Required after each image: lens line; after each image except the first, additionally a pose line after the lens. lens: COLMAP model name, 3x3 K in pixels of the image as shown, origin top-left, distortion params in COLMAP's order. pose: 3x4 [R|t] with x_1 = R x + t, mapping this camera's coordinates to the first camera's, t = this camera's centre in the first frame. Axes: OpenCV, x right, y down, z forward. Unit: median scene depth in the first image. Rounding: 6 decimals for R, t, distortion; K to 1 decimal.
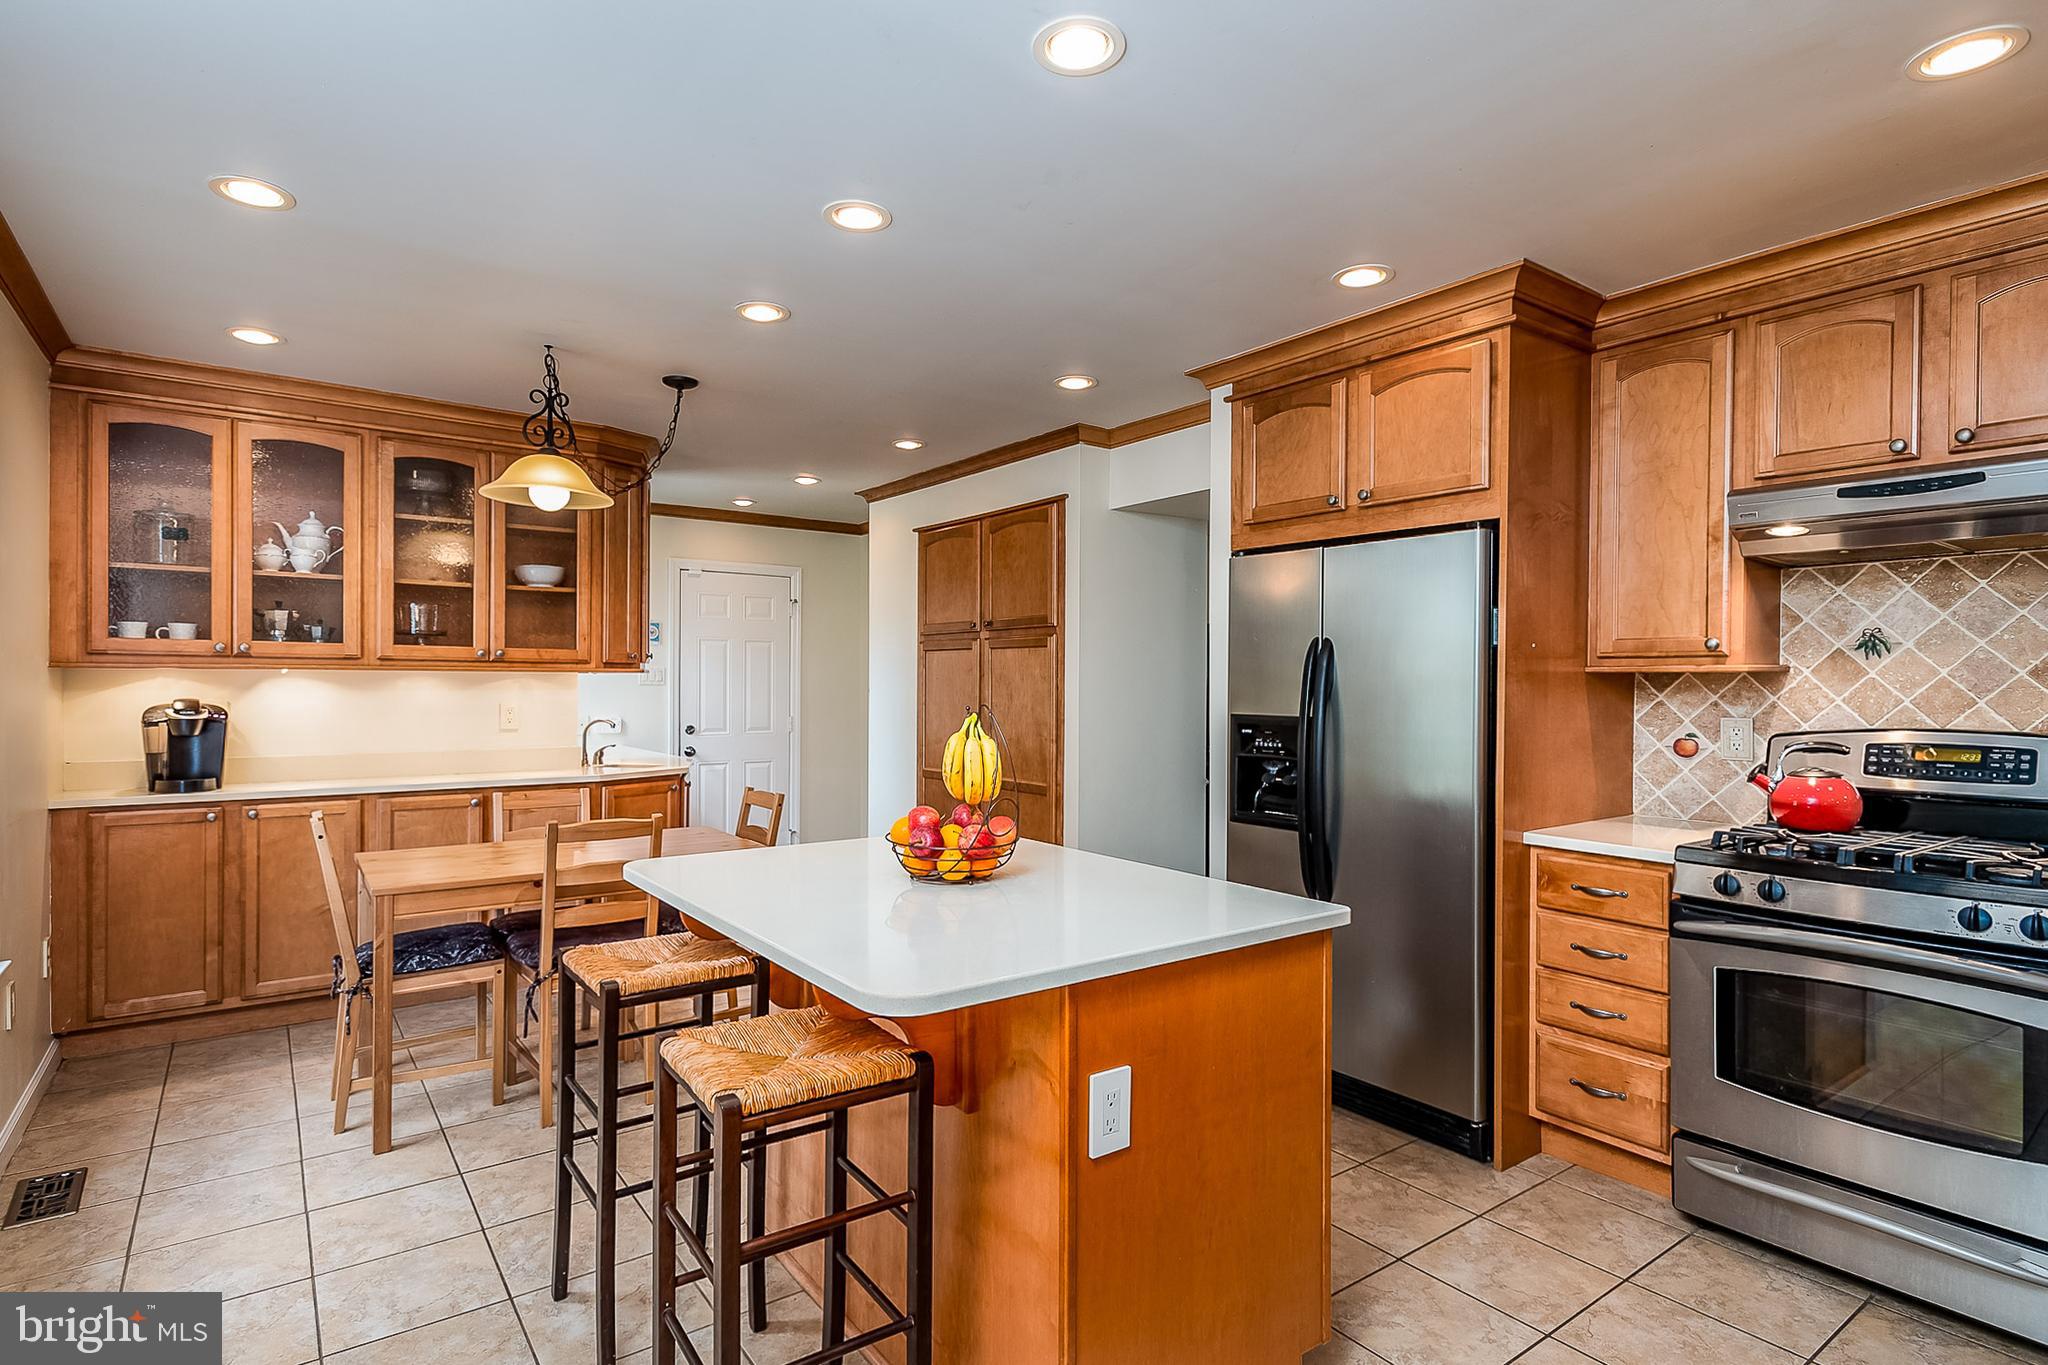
lens RADIAL K [[1033.9, 0, 1007.1], [0, 1033.9, 688.0], [0, 0, 1]] dist [0.010099, -0.002770]
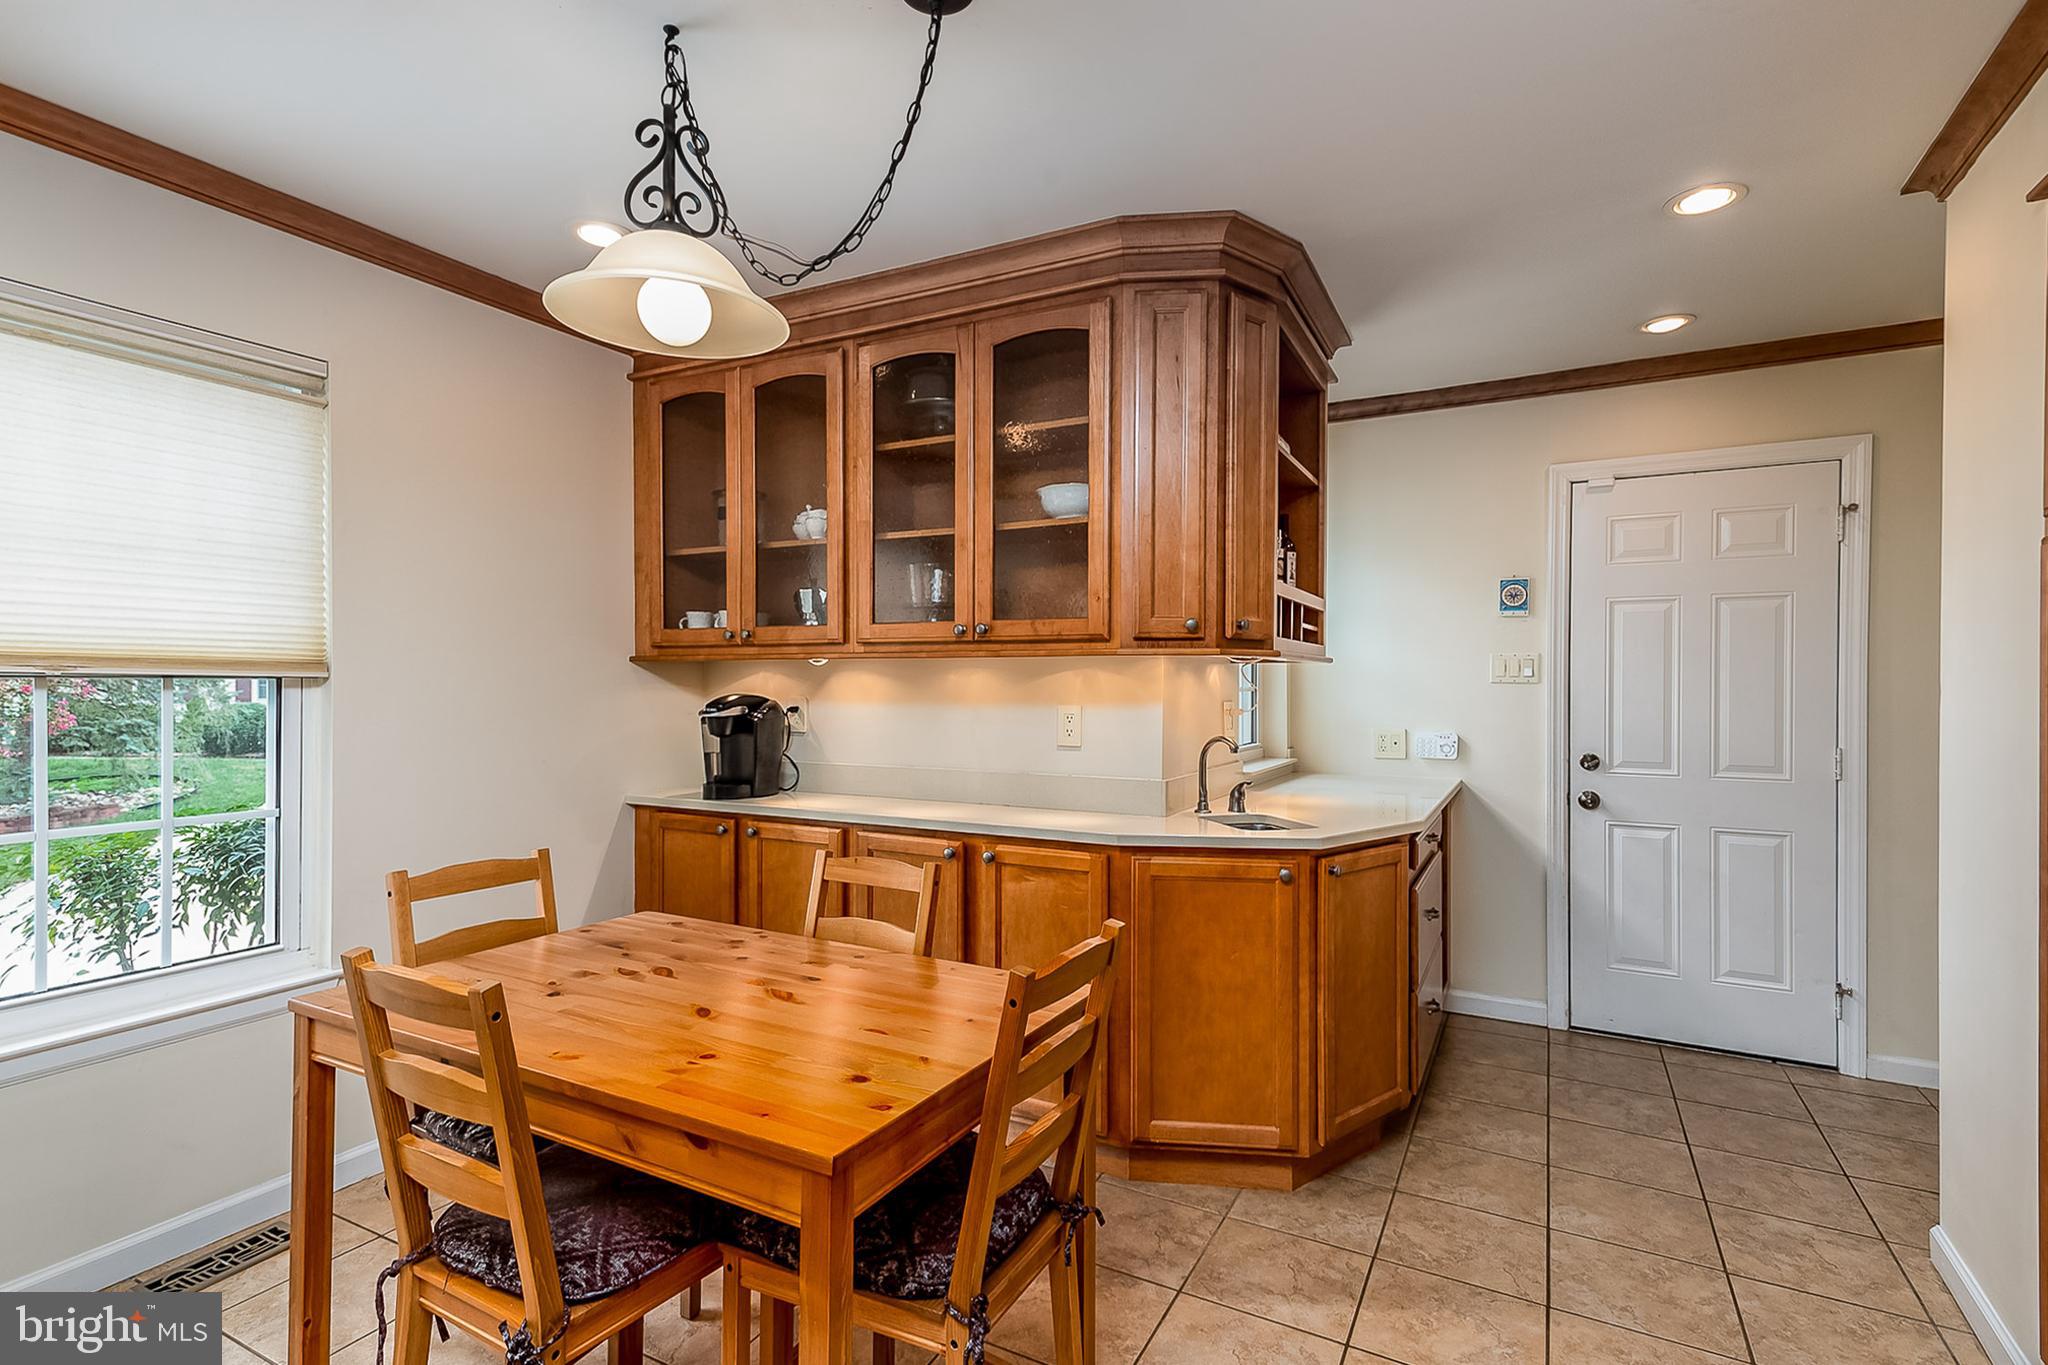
lens RADIAL K [[964.2, 0, 1026.2], [0, 964.2, 691.8], [0, 0, 1]] dist [0.028134, -0.004360]
pose [[0.430301, 0.004803, -0.902673, 0.074535], [-0.006337, 0.999977, 0.002300, 0.004504], [0.902663, 0.004731, 0.430321, 0.823539]]
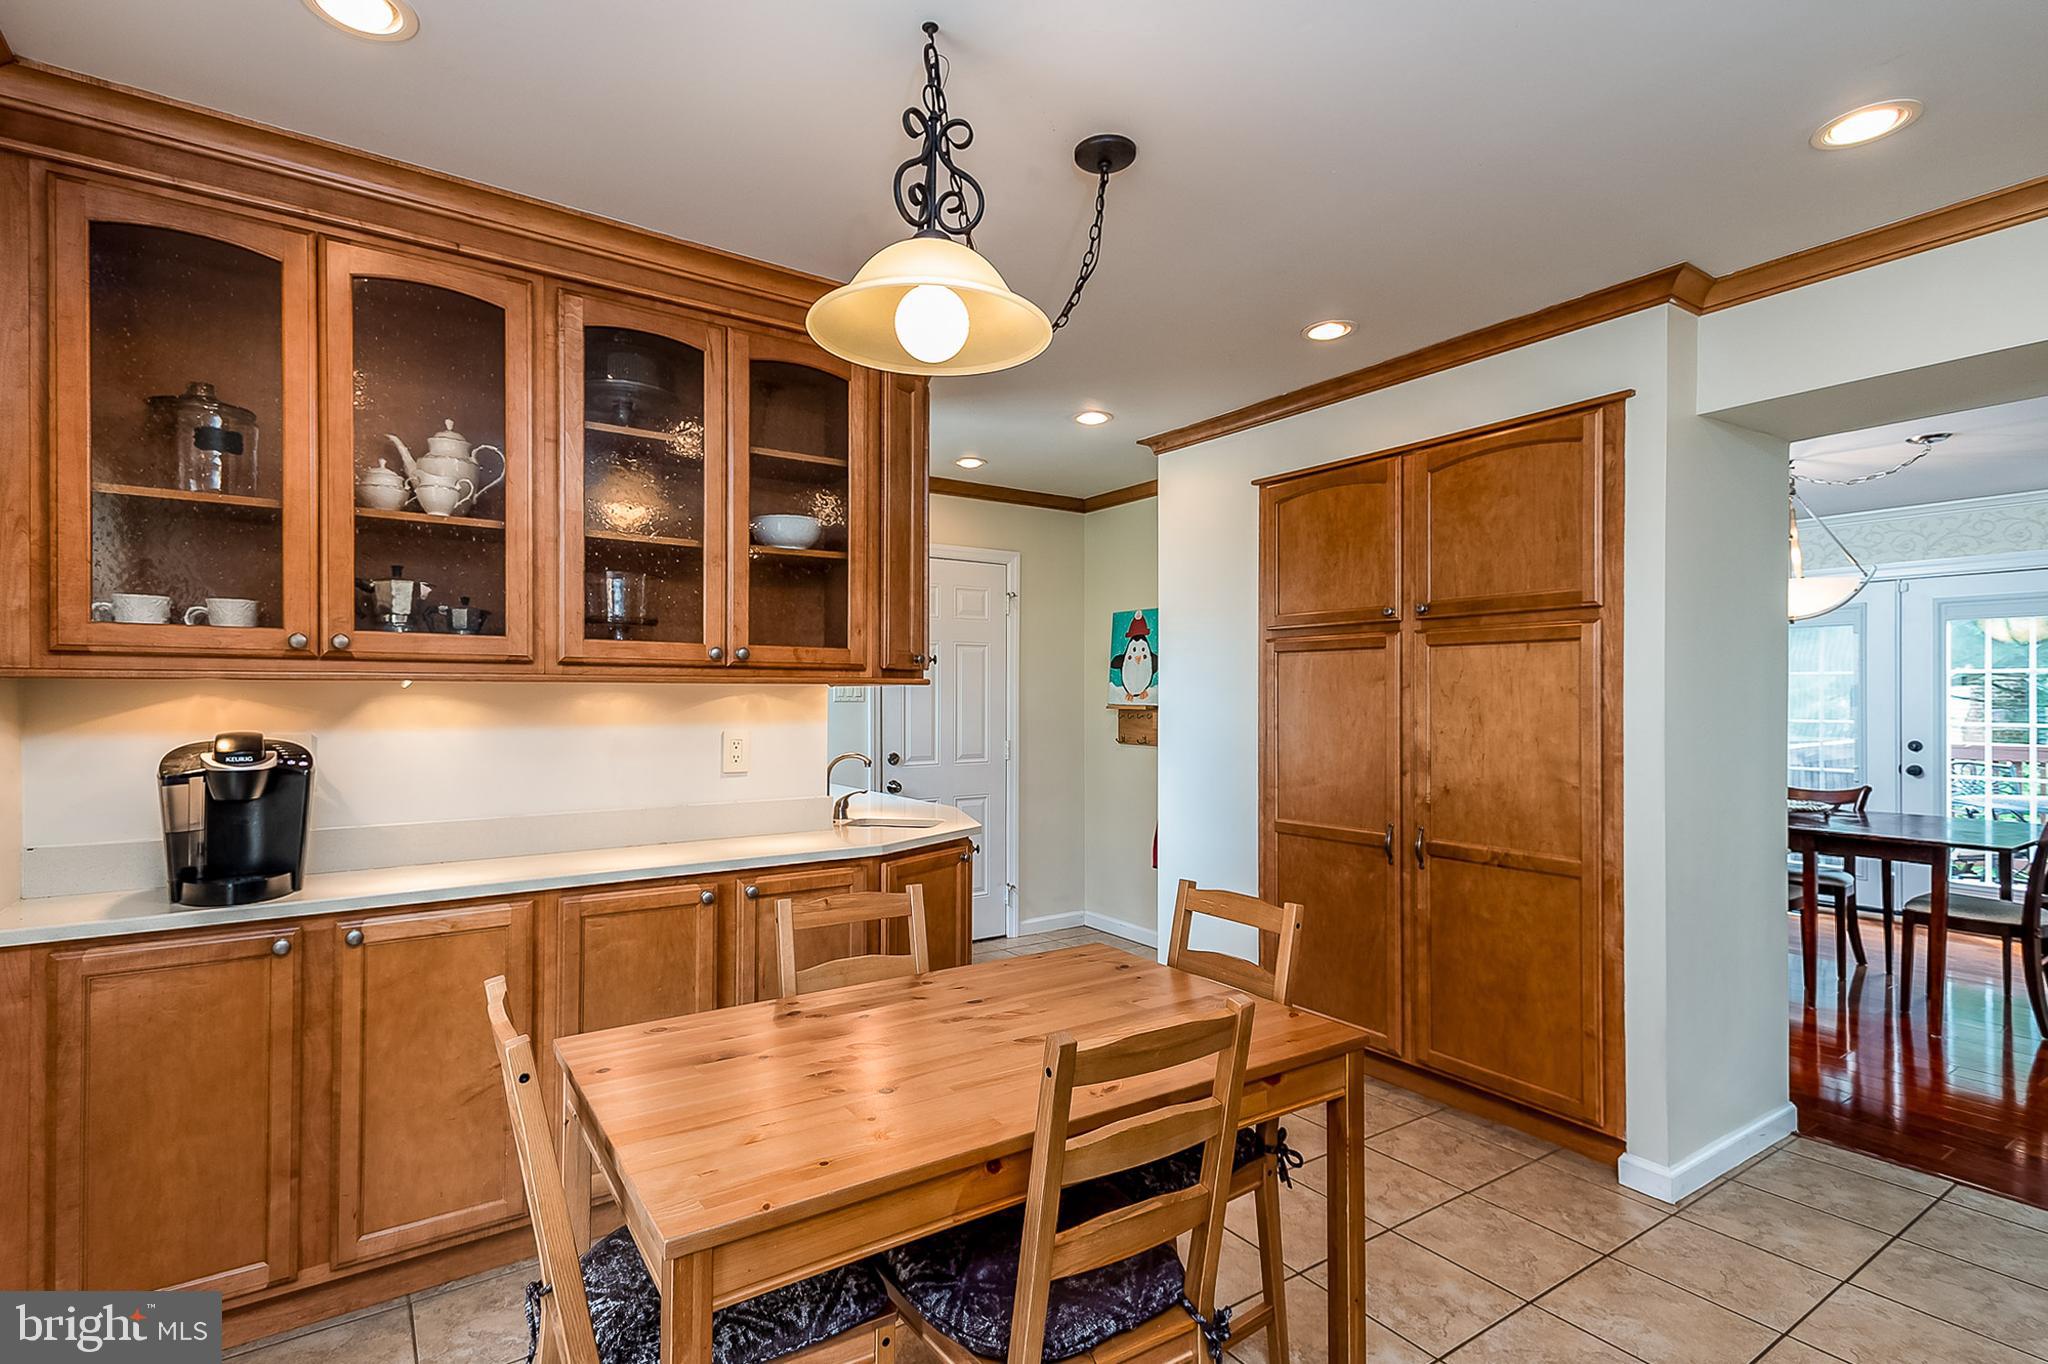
lens RADIAL K [[964.2, 0, 983.7], [0, 964.2, 695.2], [0, 0, 1]] dist [0.028134, -0.004360]
pose [[0.998760, -0.003742, -0.049648, -0.341485], [0.003480, 0.999980, -0.005354, -0.005754], [0.049667, 0.005175, 0.998752, 0.464405]]
